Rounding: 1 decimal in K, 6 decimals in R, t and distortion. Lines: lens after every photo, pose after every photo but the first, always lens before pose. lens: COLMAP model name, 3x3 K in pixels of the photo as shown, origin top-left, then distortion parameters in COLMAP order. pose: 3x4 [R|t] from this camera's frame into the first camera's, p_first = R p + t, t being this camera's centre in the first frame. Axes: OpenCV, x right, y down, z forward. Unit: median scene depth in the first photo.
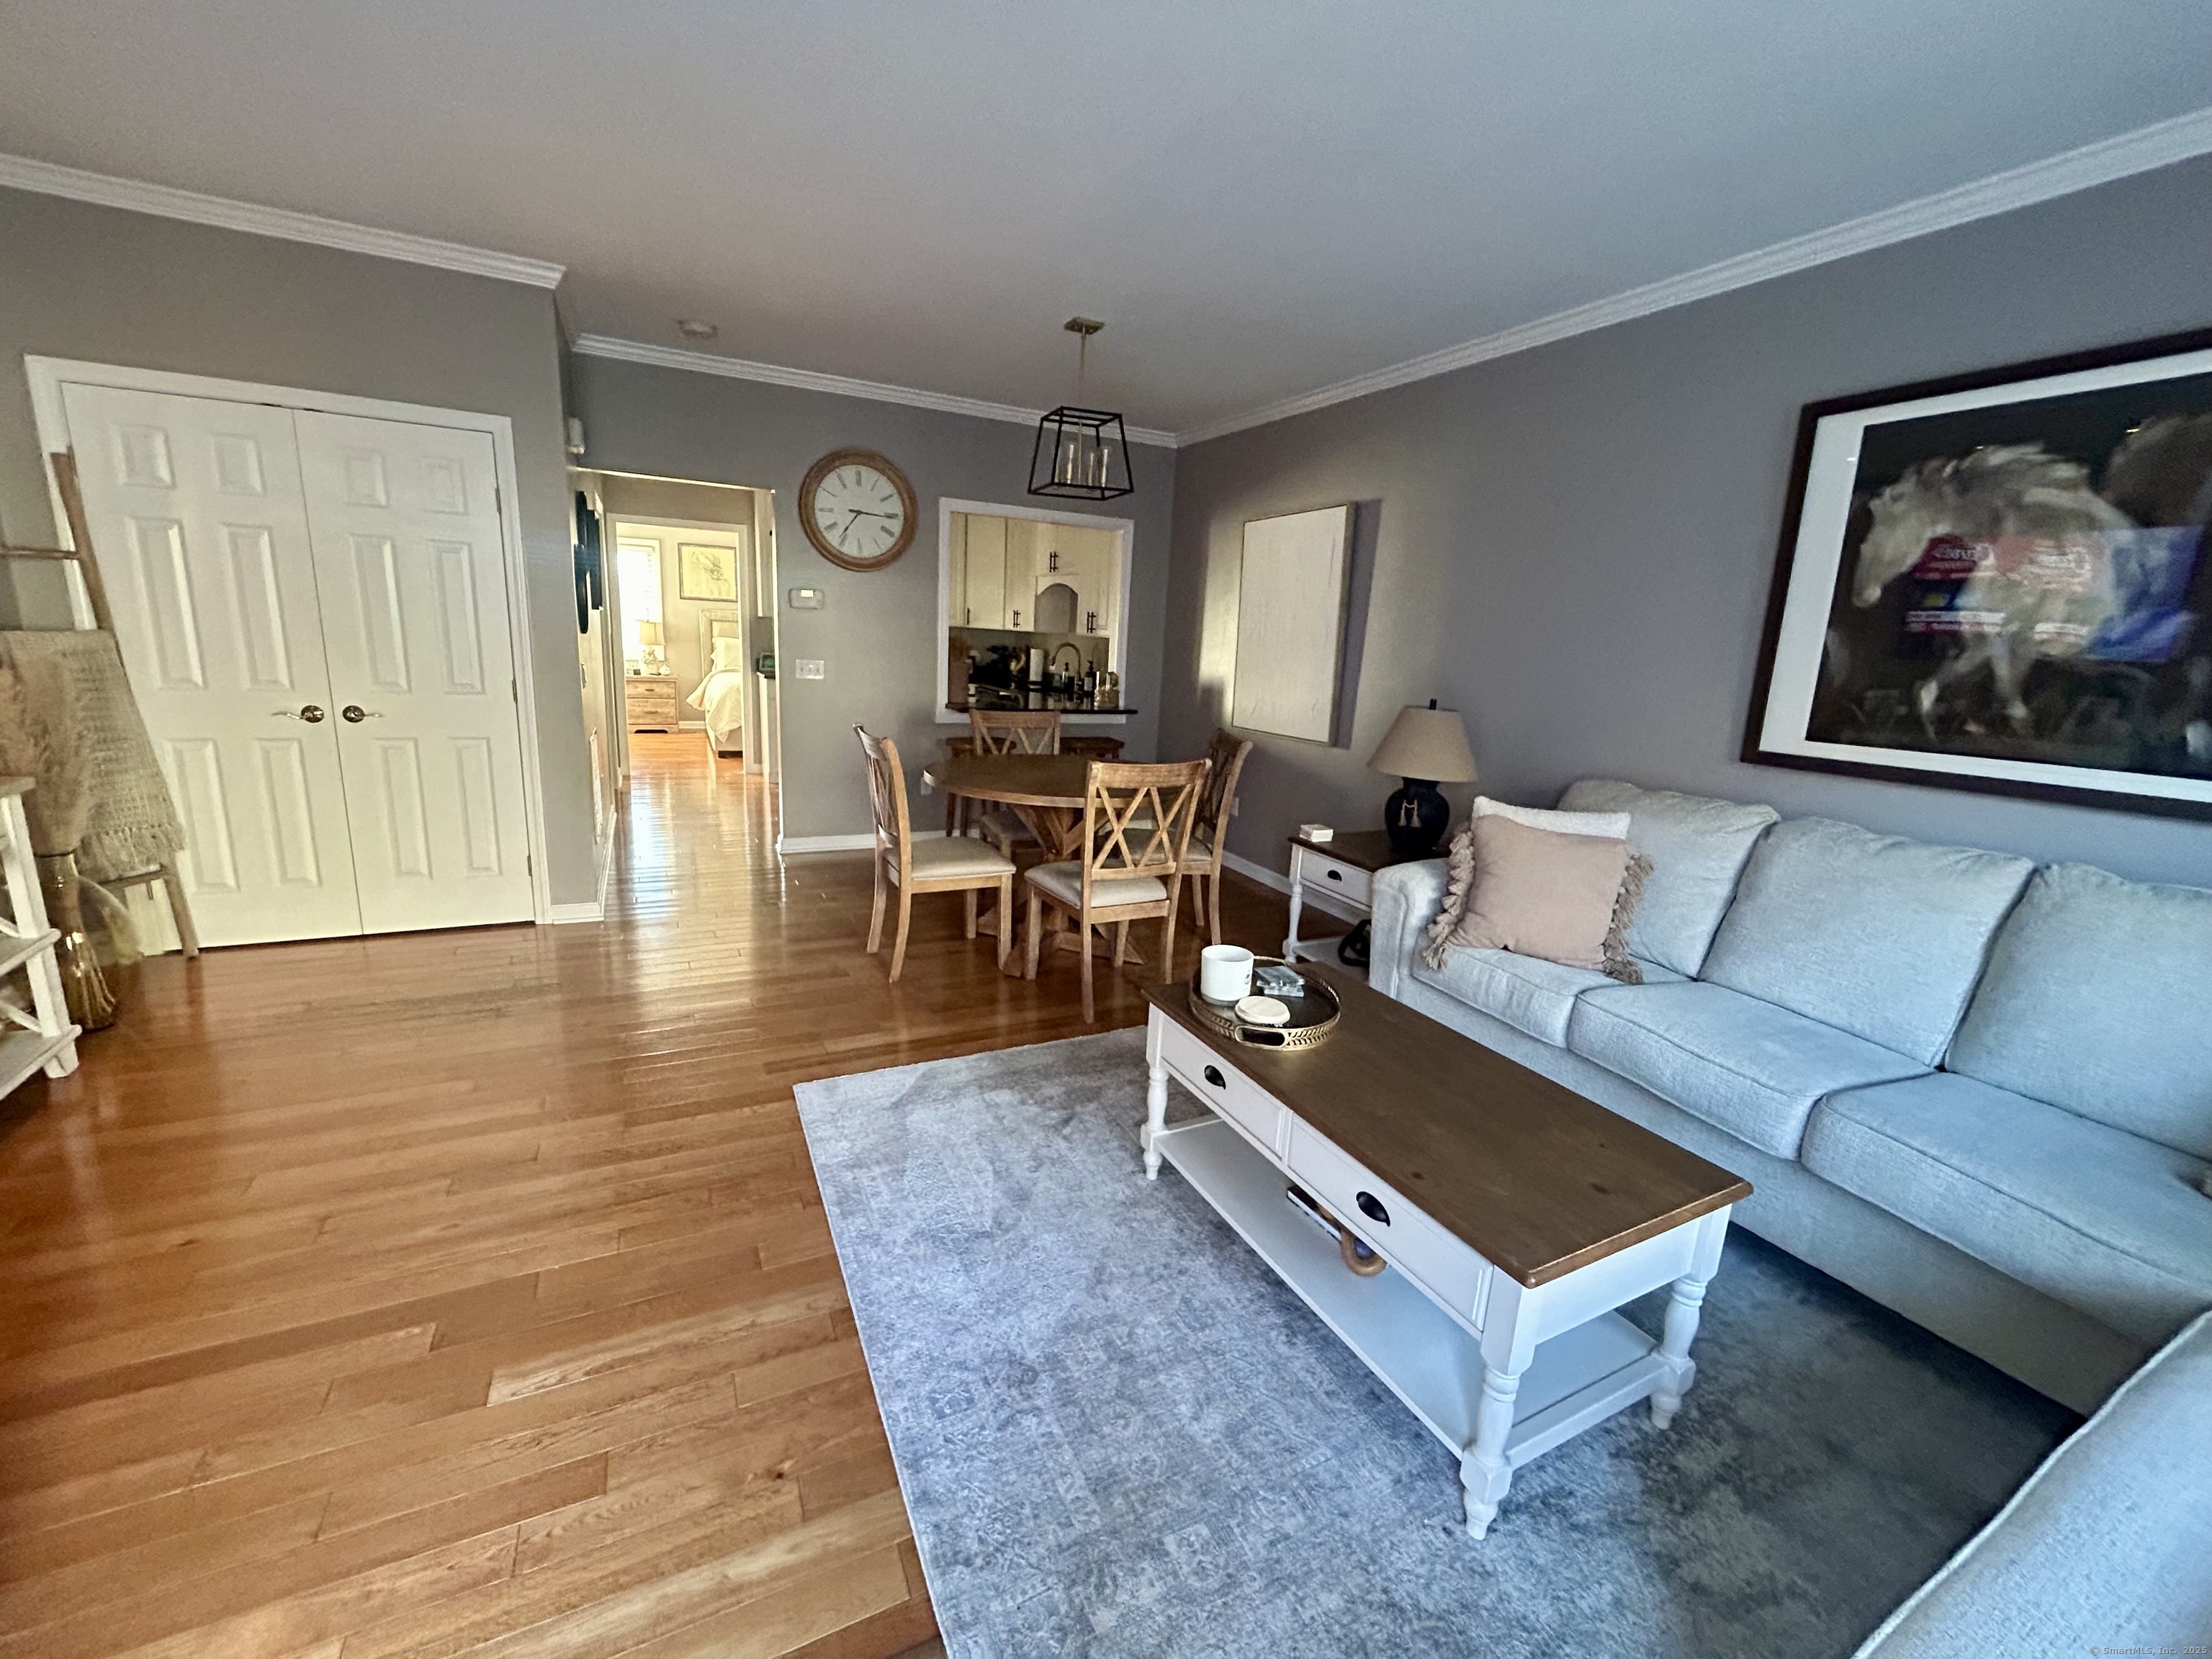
lens RADIAL K [[898.8, 0, 1106.0], [0, 898.8, 829.5], [0, 0, 1]] dist [-0.000739, 0.000470]
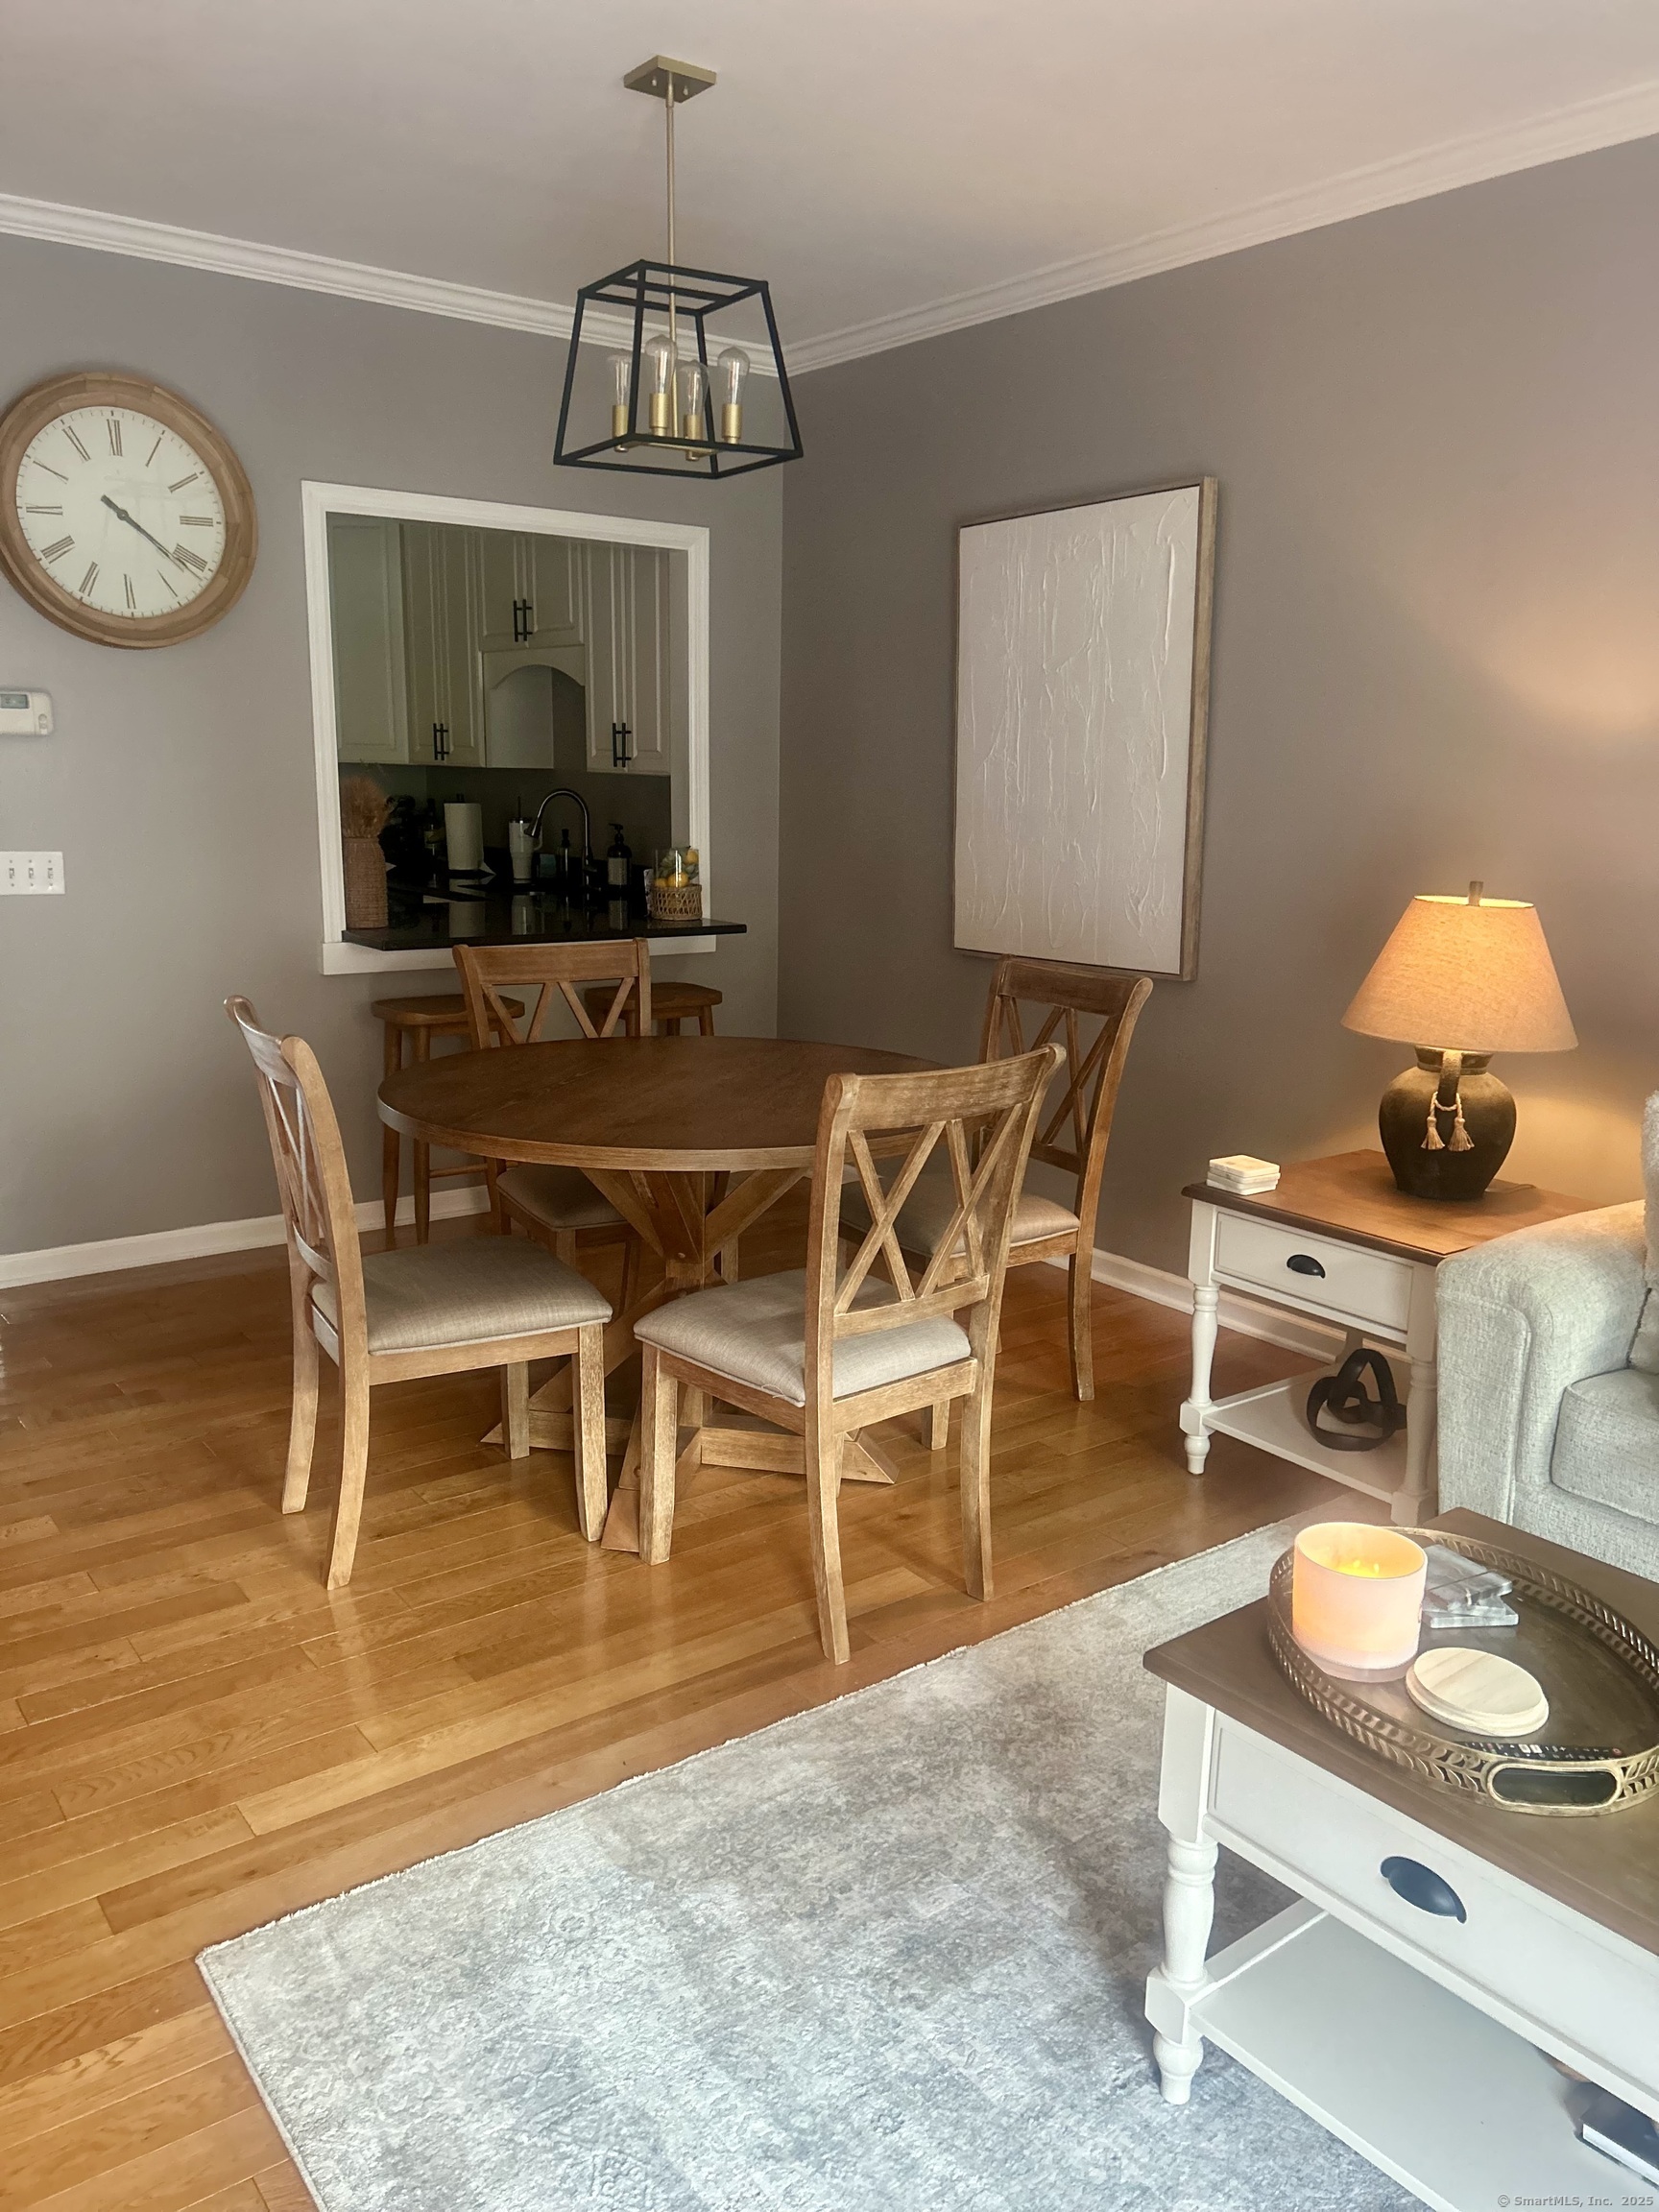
lens RADIAL K [[1660.8, 0, 826.5], [0, 1660.8, 1128.3], [0, 0, 1]] dist [0.092676, -0.131189]
pose [[0.982826, -0.076519, 0.167920, -0.144406], [0.075500, 0.997068, 0.012457, -0.054323], [-0.168381, 0.000435, 0.985722, 0.186308]]
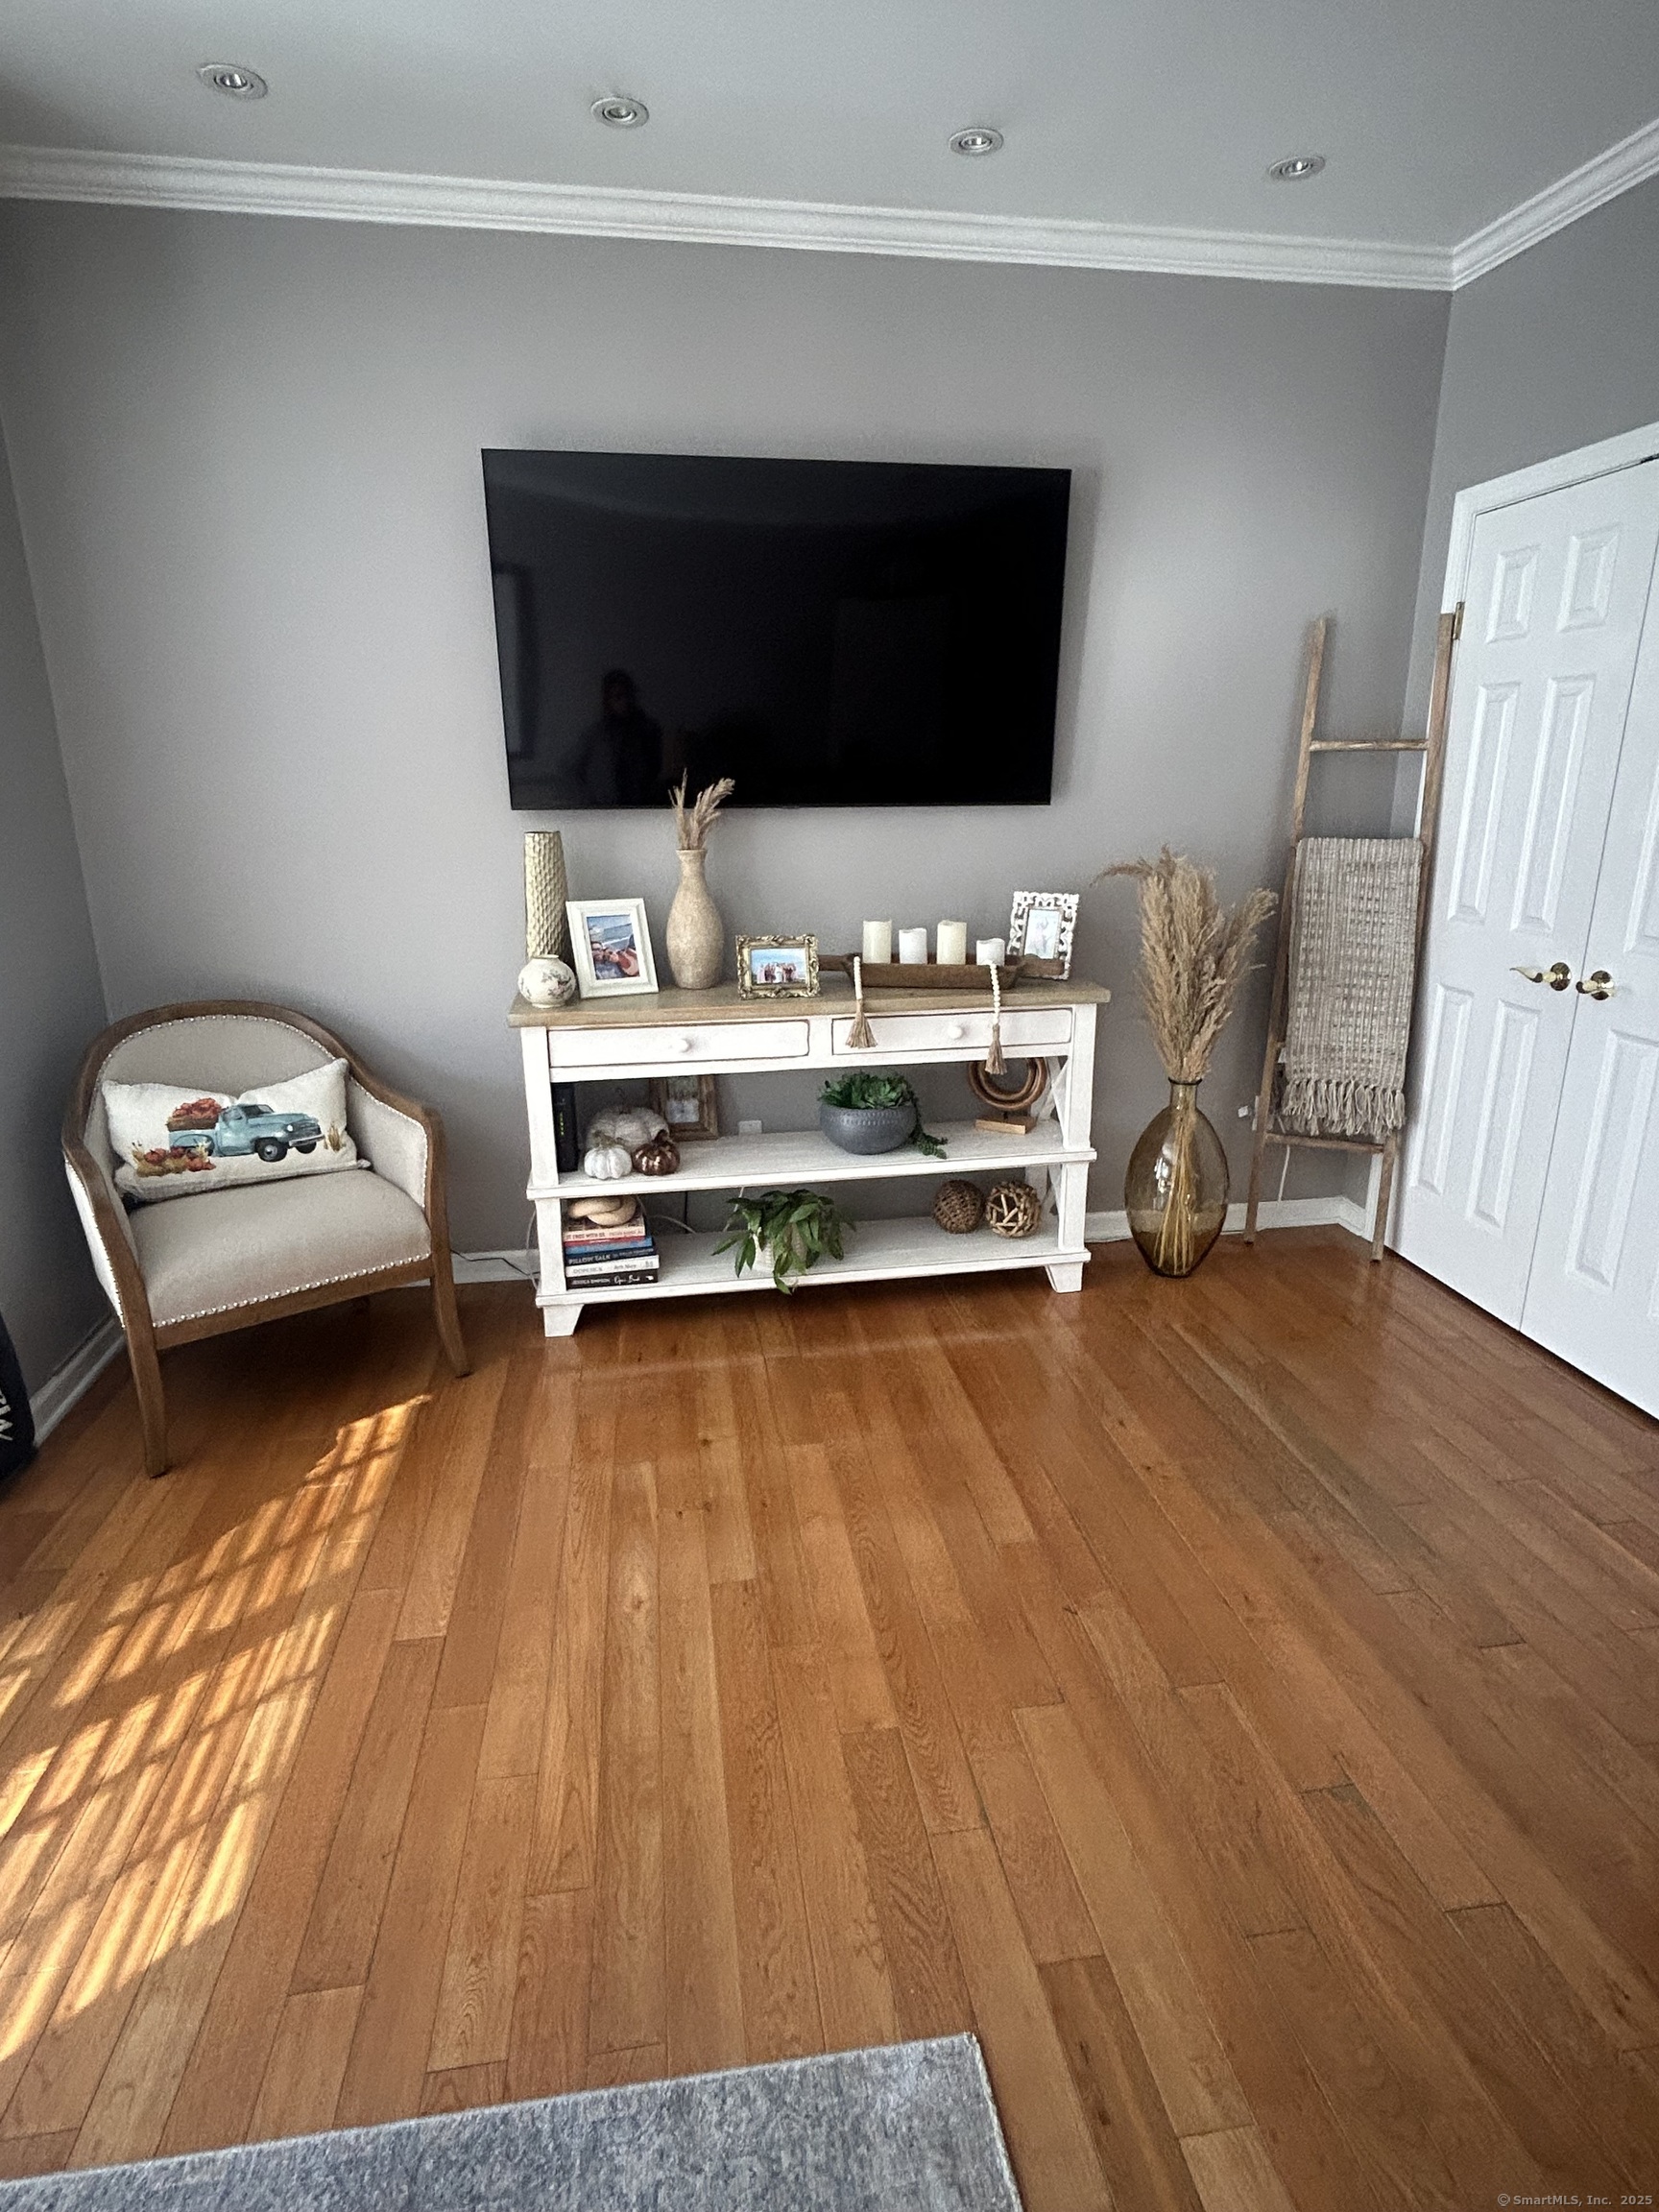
lens RADIAL K [[1171.2, 0, 829.5], [0, 1171.2, 1106.0], [0, 0, 1]] dist [-0.001508, -0.000548]
pose [[-0.306548, 0.211782, -0.927996, 0.041334], [-0.219631, 0.932888, 0.285450, -0.175436], [0.926170, 0.291321, -0.239461, 0.804070]]
